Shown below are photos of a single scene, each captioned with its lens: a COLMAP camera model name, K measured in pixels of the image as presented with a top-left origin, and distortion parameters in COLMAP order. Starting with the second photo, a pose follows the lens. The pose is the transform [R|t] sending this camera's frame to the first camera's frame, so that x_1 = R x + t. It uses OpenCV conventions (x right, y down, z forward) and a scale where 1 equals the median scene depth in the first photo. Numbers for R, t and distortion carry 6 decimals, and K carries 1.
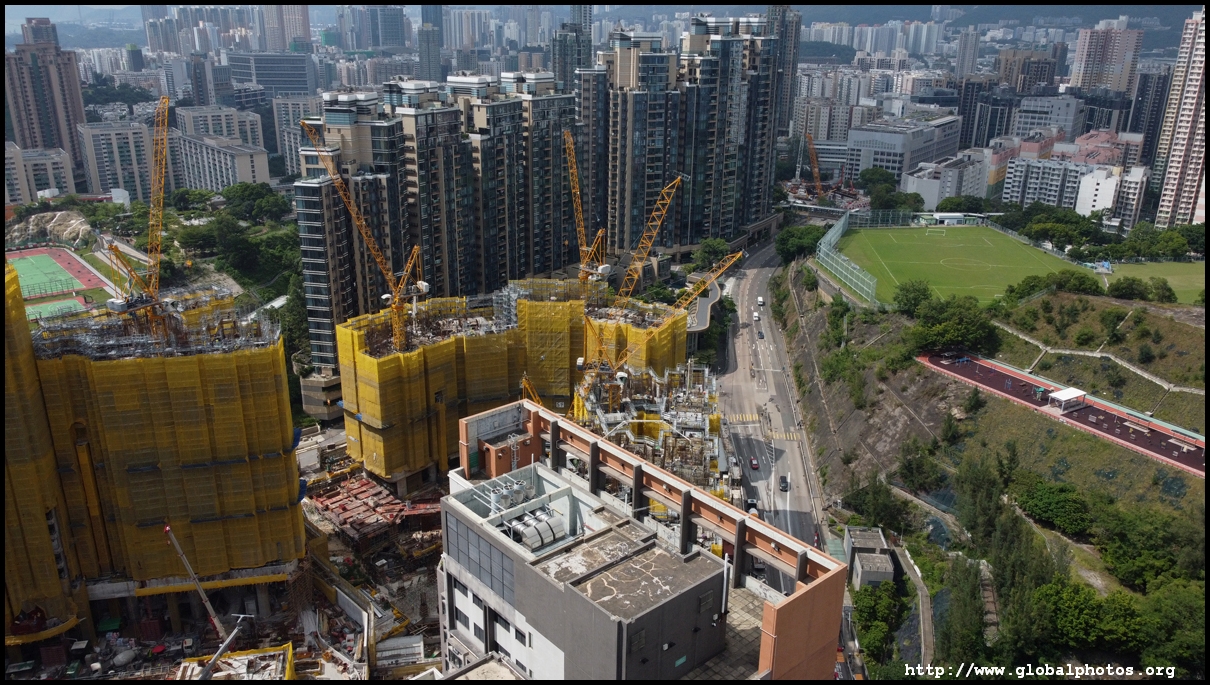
lens RADIAL K [[904.8, 0, 601.1], [0, 904.8, 344.4], [0, 0, 1]] dist [0.005553, -0.010344]
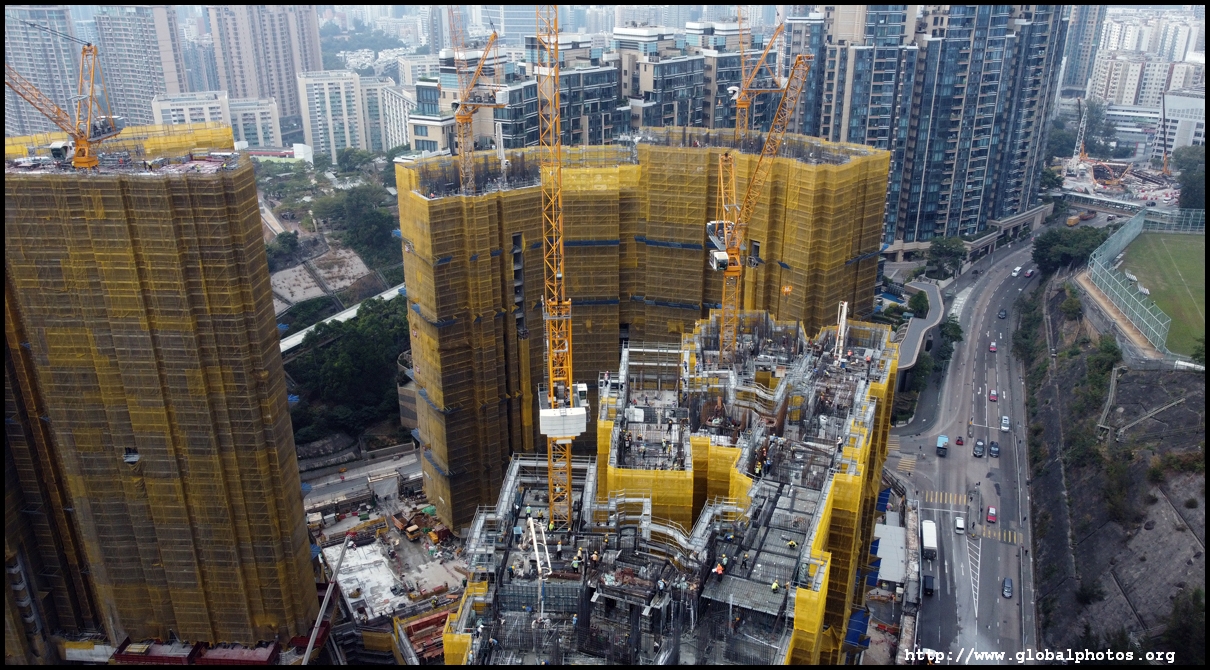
lens RADIAL K [[932.0, 0, 596.2], [0, 932.0, 339.1], [0, 0, 1]] dist [-0.007871, 0.007303]
pose [[0.960773, 0.089351, -0.262548, 0.077135], [-0.078651, 0.995597, 0.051006, -0.068590], [0.265950, -0.028355, 0.963570, 0.211330]]
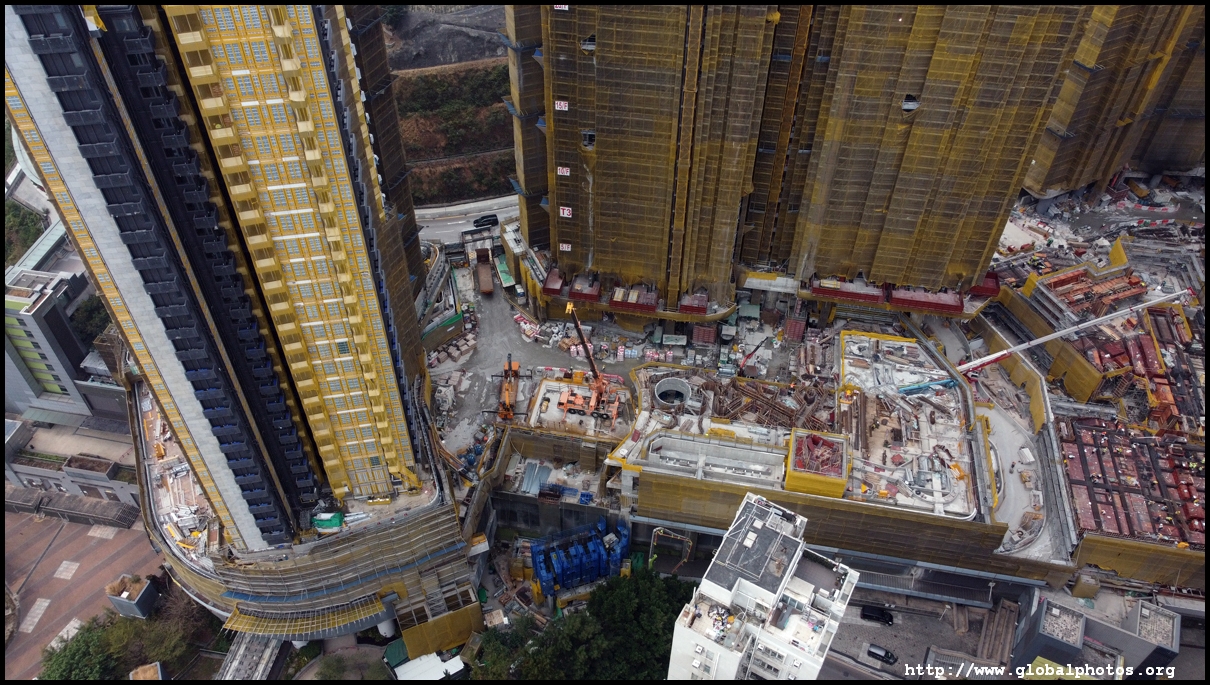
lens RADIAL K [[904.8, 0, 597.1], [0, 904.8, 340.7], [0, 0, 1]] dist [0.005553, -0.010344]
pose [[0.923549, 0.267210, -0.275056, -0.302650], [-0.126771, 0.889675, 0.438642, -0.036765], [0.361921, -0.370238, 0.855533, 0.097586]]
